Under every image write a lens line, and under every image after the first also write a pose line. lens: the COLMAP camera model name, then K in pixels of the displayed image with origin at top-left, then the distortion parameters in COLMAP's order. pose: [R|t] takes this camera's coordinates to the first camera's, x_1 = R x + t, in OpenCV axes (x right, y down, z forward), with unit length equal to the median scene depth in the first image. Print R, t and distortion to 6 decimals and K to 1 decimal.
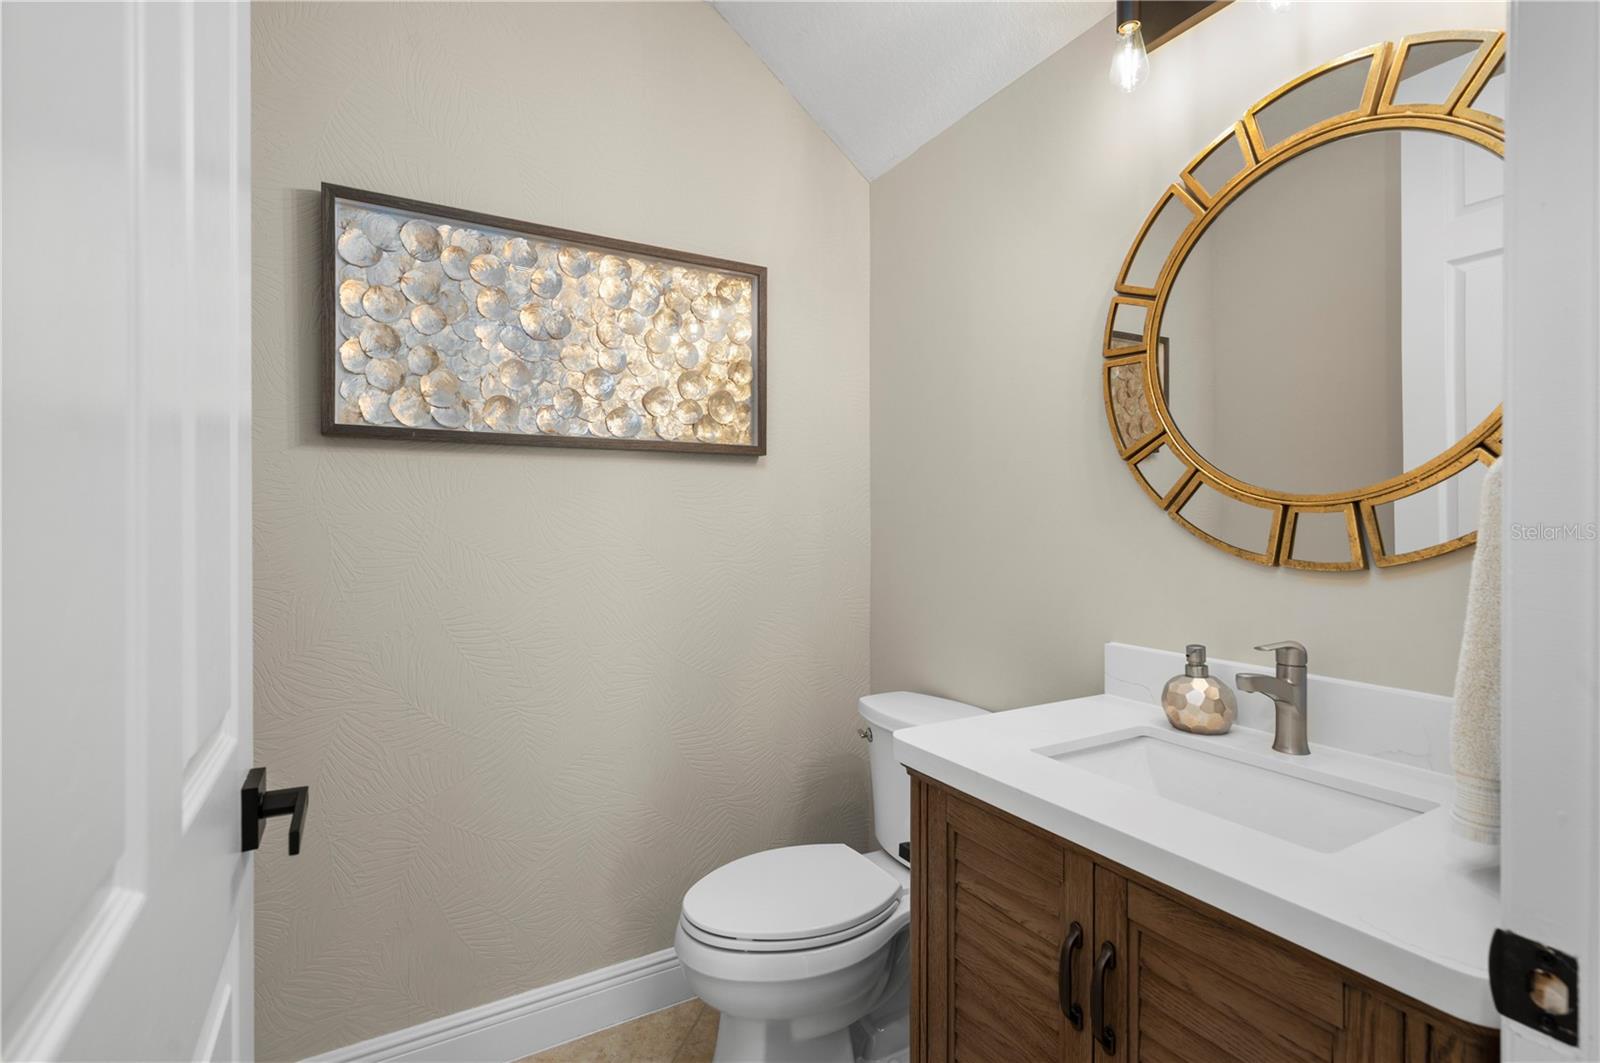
lens RADIAL K [[720.6, 0, 800.1], [0, 720.6, 519.7], [0, 0, 1]] dist [-0.007116, 0.002009]
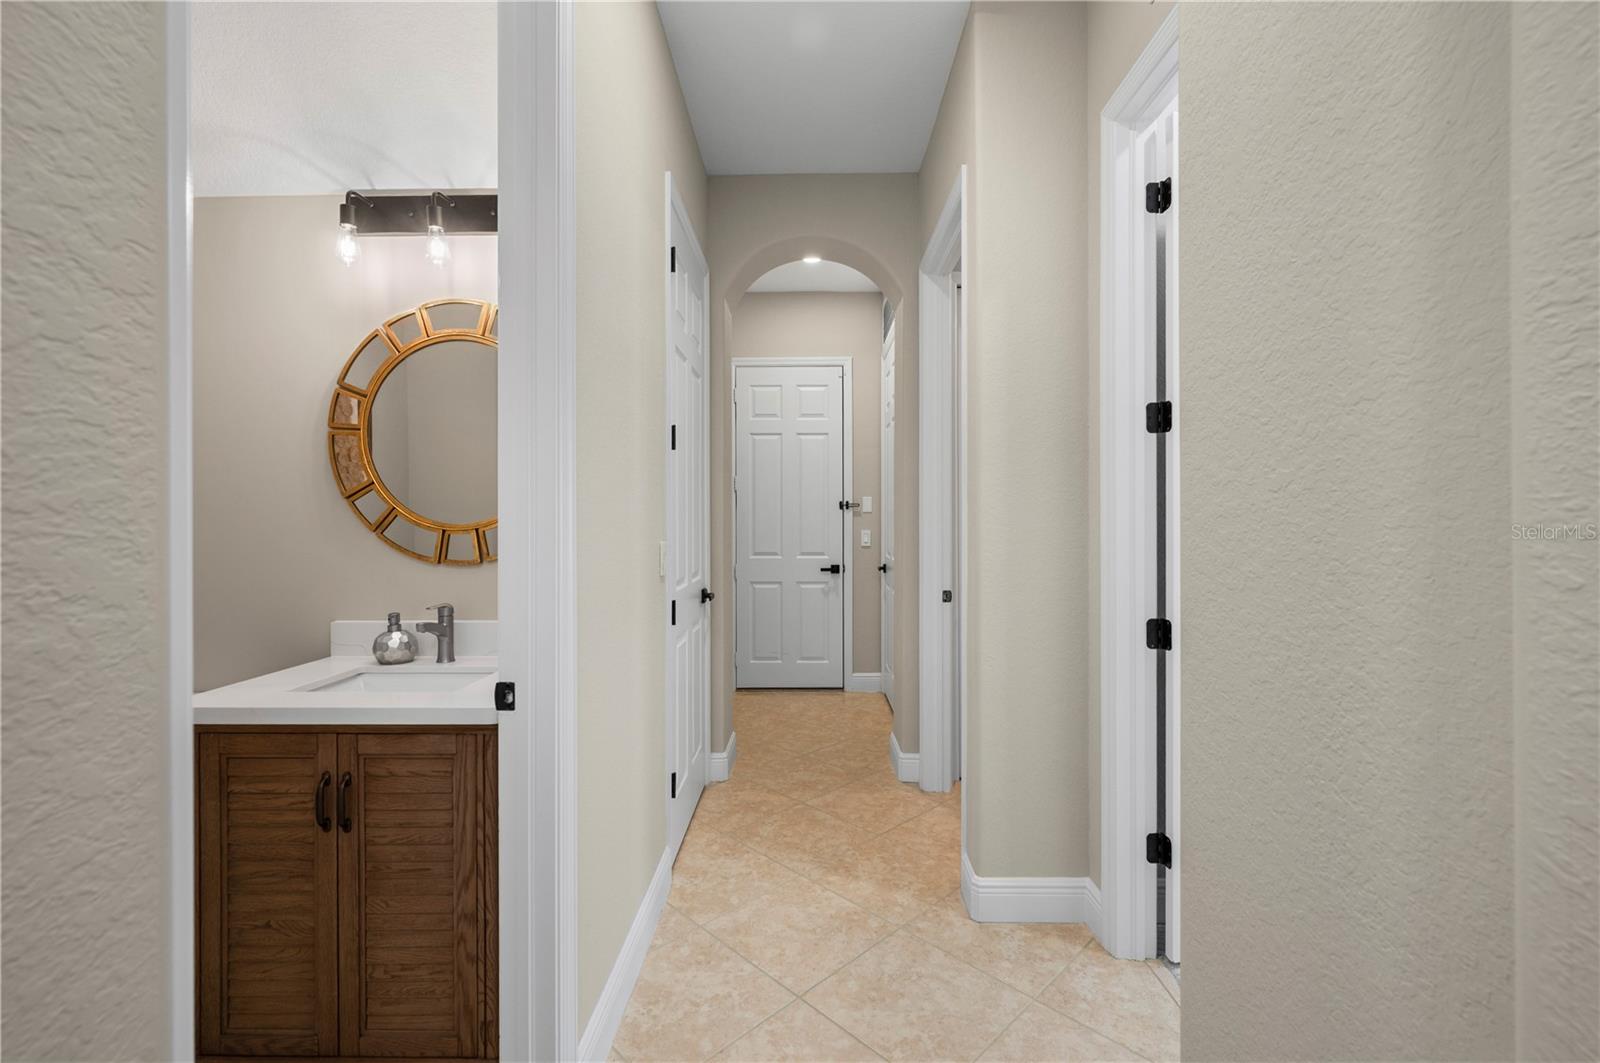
lens RADIAL K [[701.1, 0, 803.9], [0, 701.1, 520.5], [0, 0, 1]] dist [0.003182, 0.000812]
pose [[0.515035, -0.006512, 0.857144, -0.404715], [0.002024, 0.999978, 0.006380, -0.057365], [-0.857167, -0.001551, 0.515037, -0.746345]]
